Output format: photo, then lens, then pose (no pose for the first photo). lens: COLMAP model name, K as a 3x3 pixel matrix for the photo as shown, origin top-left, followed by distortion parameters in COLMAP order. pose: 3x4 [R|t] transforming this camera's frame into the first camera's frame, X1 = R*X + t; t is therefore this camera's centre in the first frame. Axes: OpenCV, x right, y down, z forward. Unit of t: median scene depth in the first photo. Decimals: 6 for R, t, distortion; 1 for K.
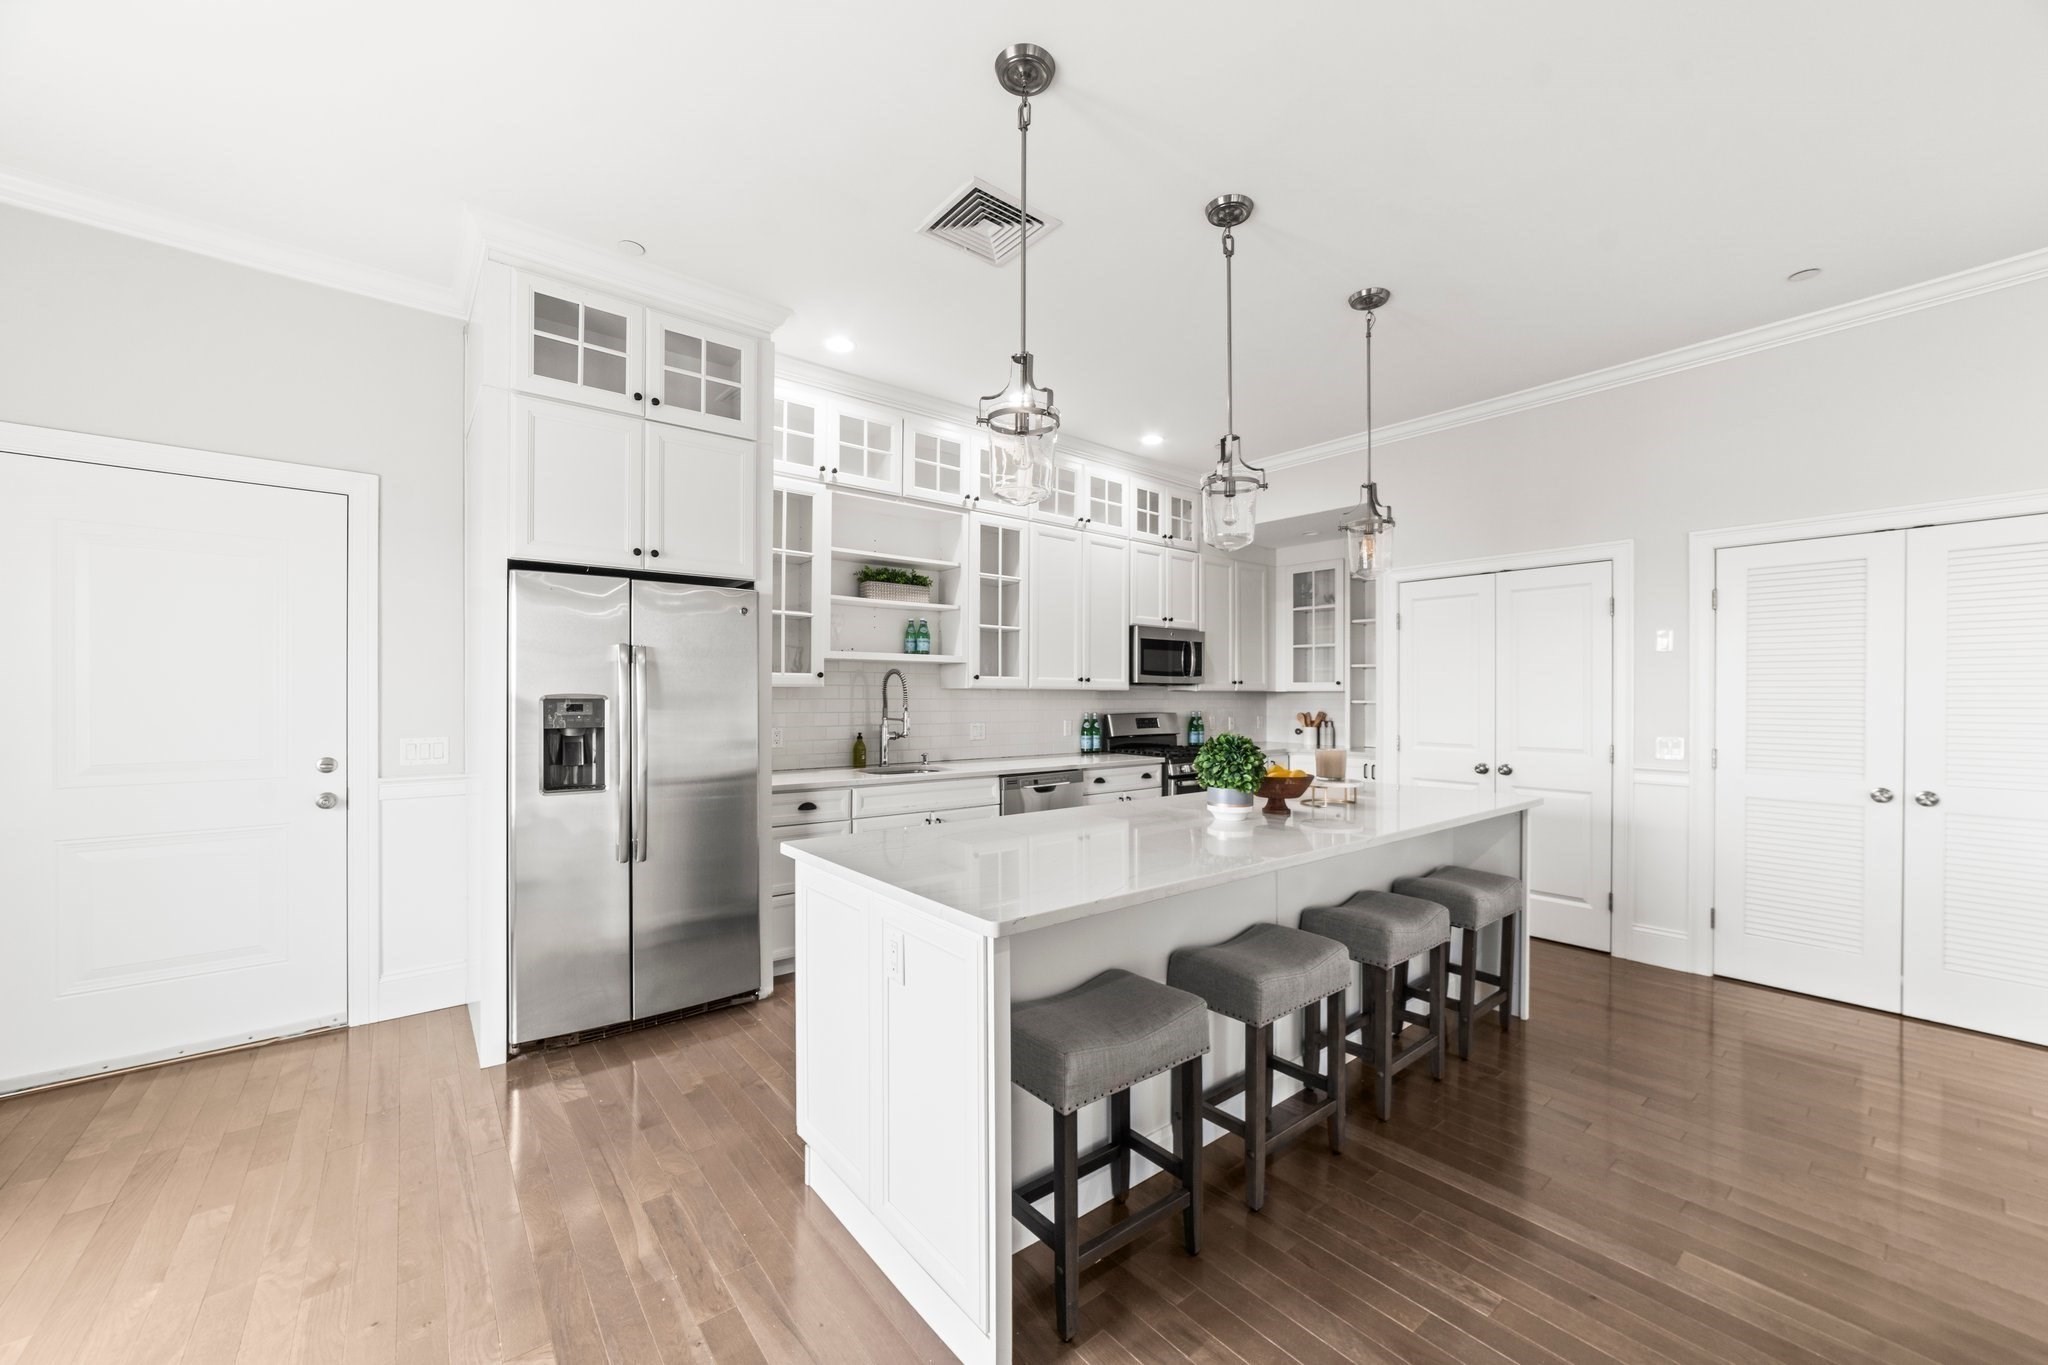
lens RADIAL K [[790.6, 0, 1020.4], [0, 790.6, 689.0], [0, 0, 1]] dist [-0.020661, 0.007890]
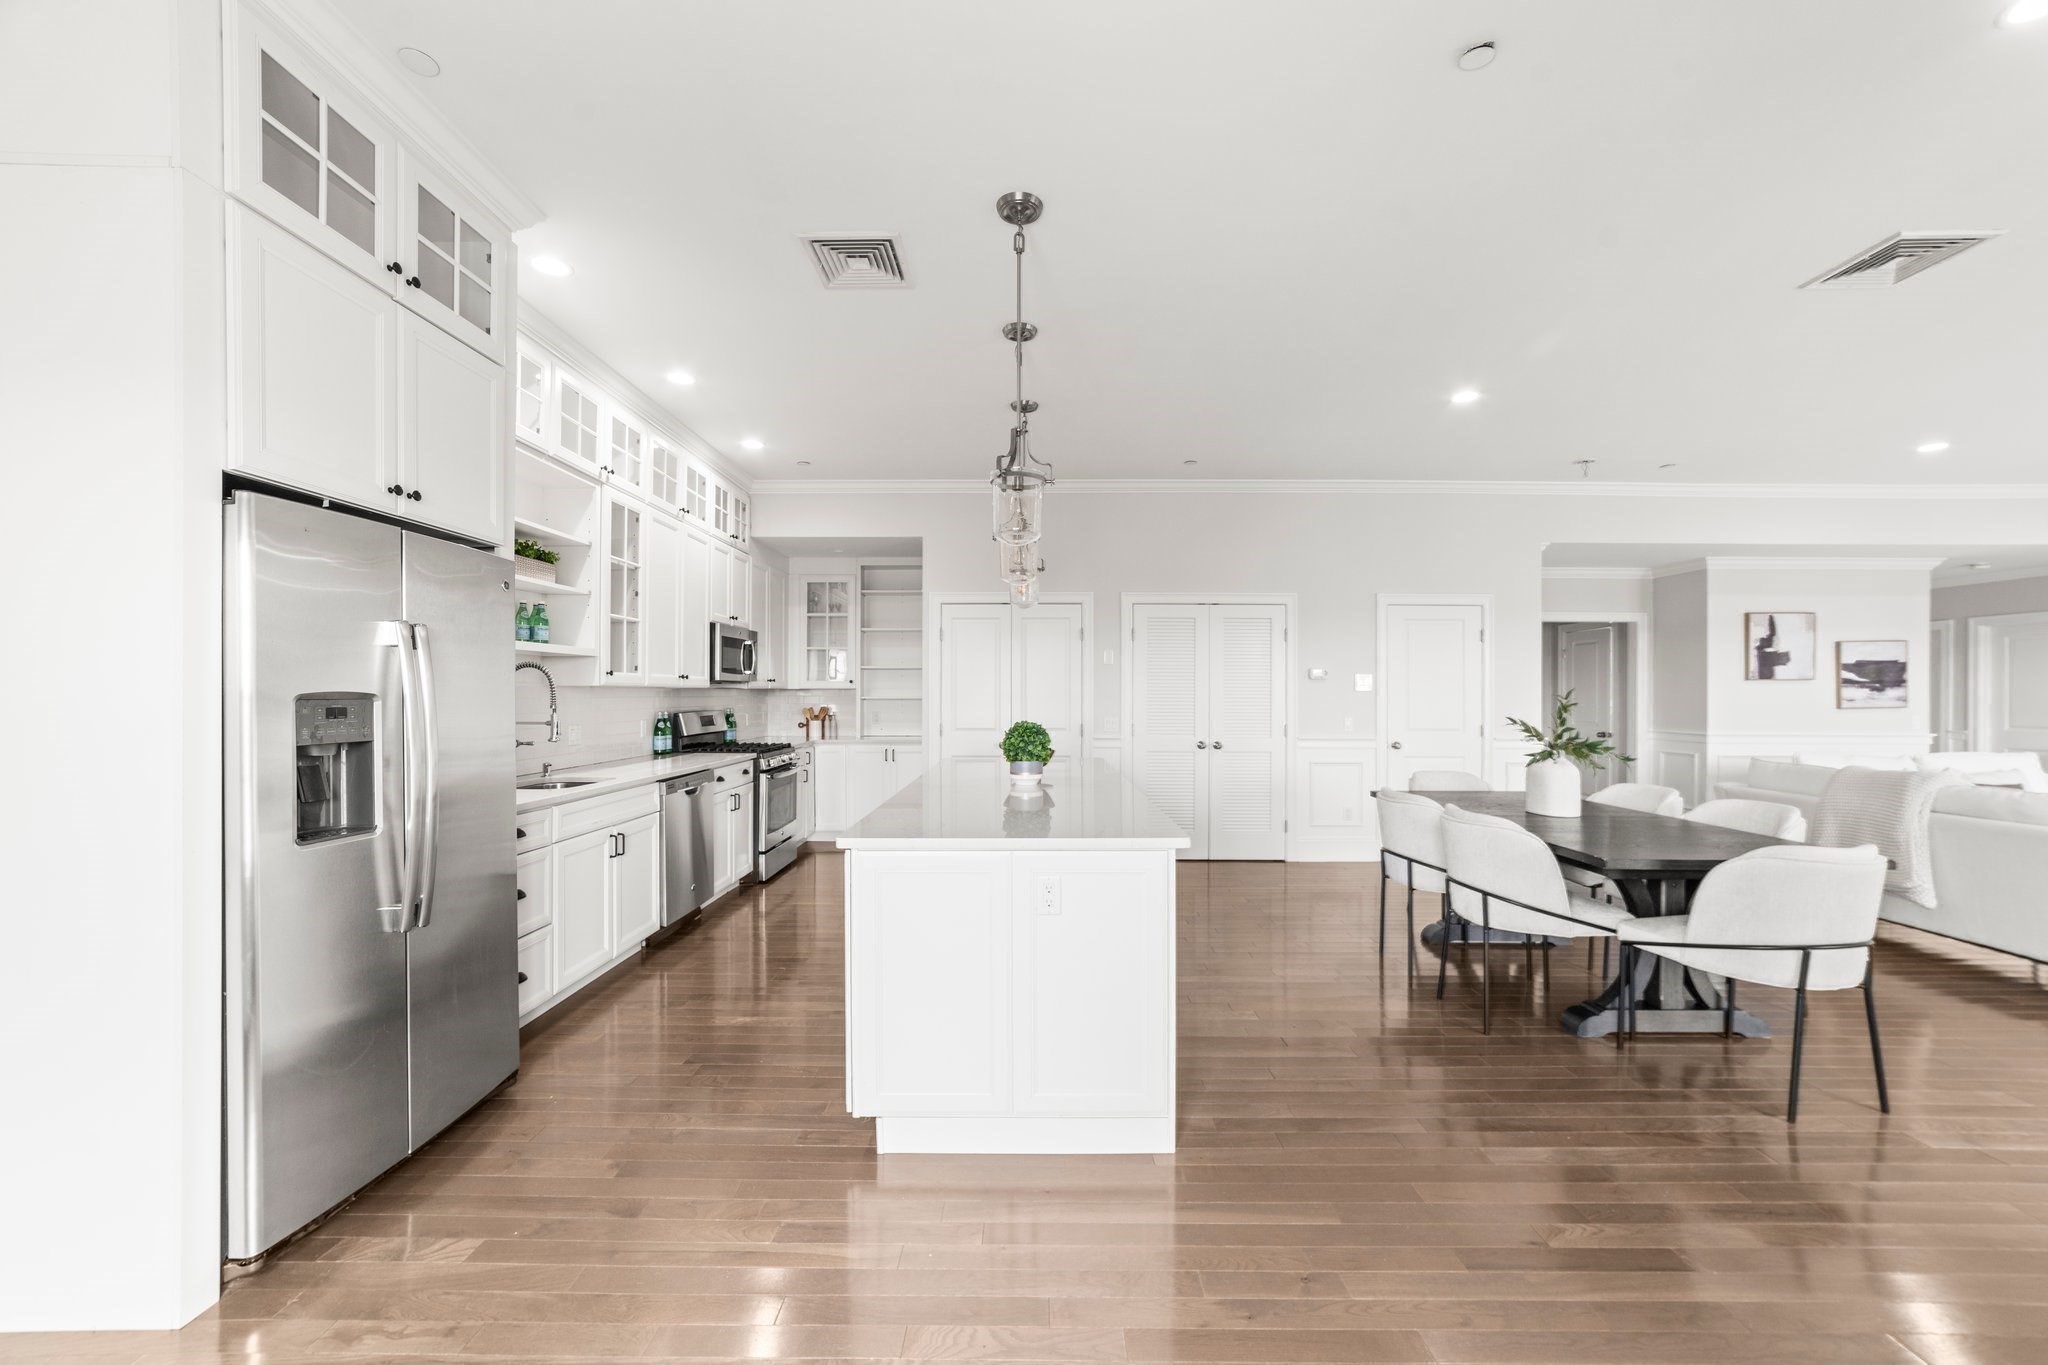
lens RADIAL K [[790.6, 0, 1034.2], [0, 790.6, 688.4], [0, 0, 1]] dist [-0.020661, 0.007890]
pose [[0.626528, 0.002028, 0.779396, -0.451898], [-0.003998, 0.999992, 0.000612, 0.000102], [-0.779389, -0.003499, 0.626531, 0.080014]]
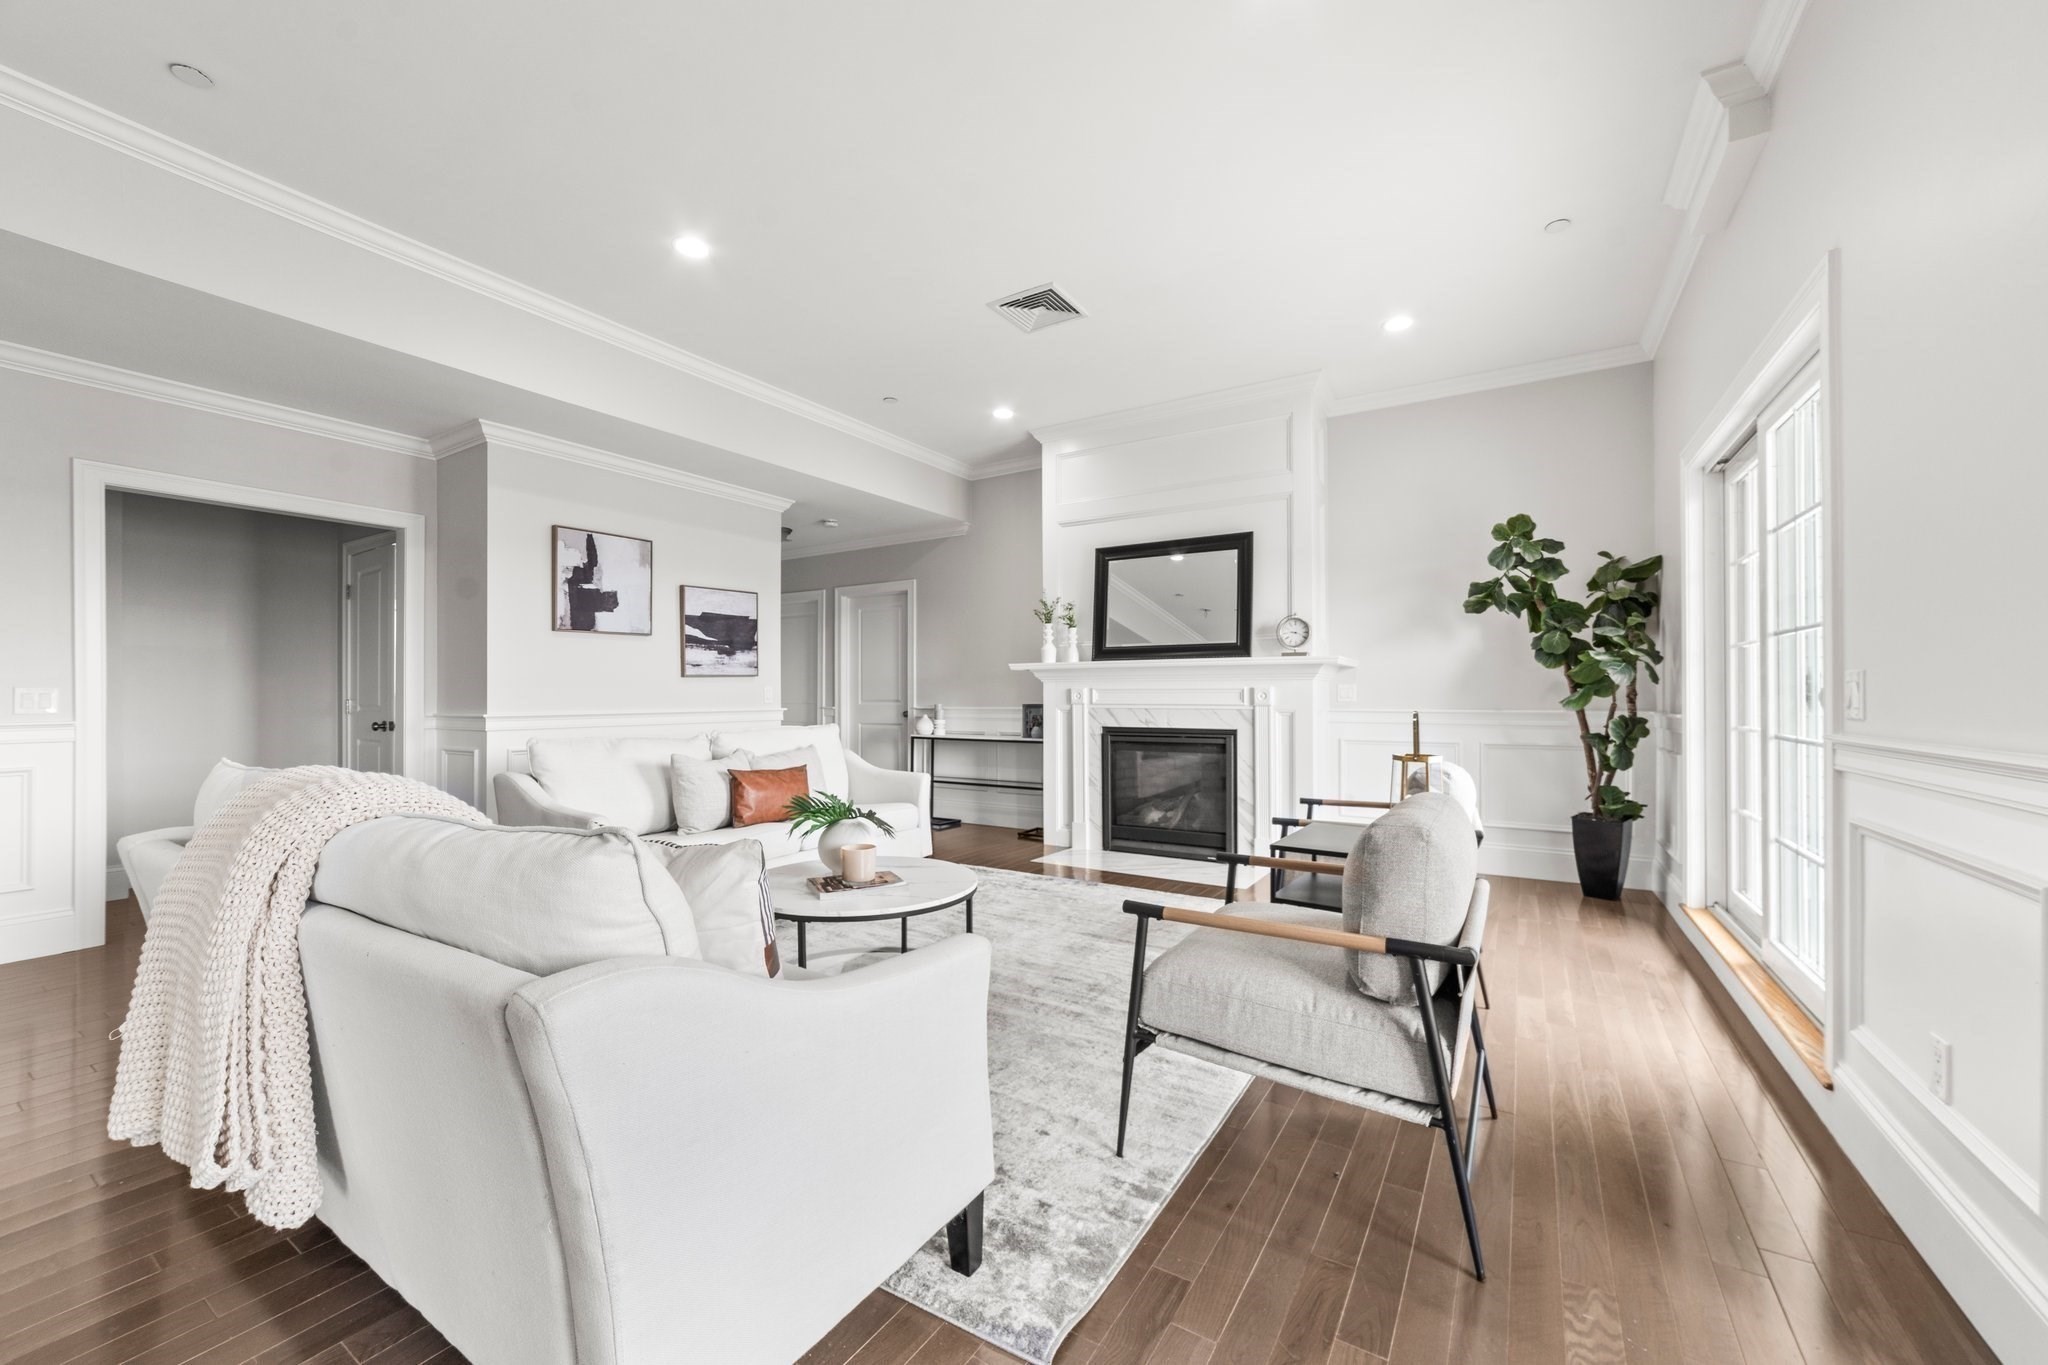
lens RADIAL K [[790.6, 0, 1018.2], [0, 790.6, 686.6], [0, 0, 1]] dist [-0.020661, 0.007890]
pose [[-0.326156, -0.003557, 0.945309, 0.492555], [-0.007517, 0.999971, 0.001169, 0.043825], [-0.945286, -0.006725, -0.326174, -0.276790]]
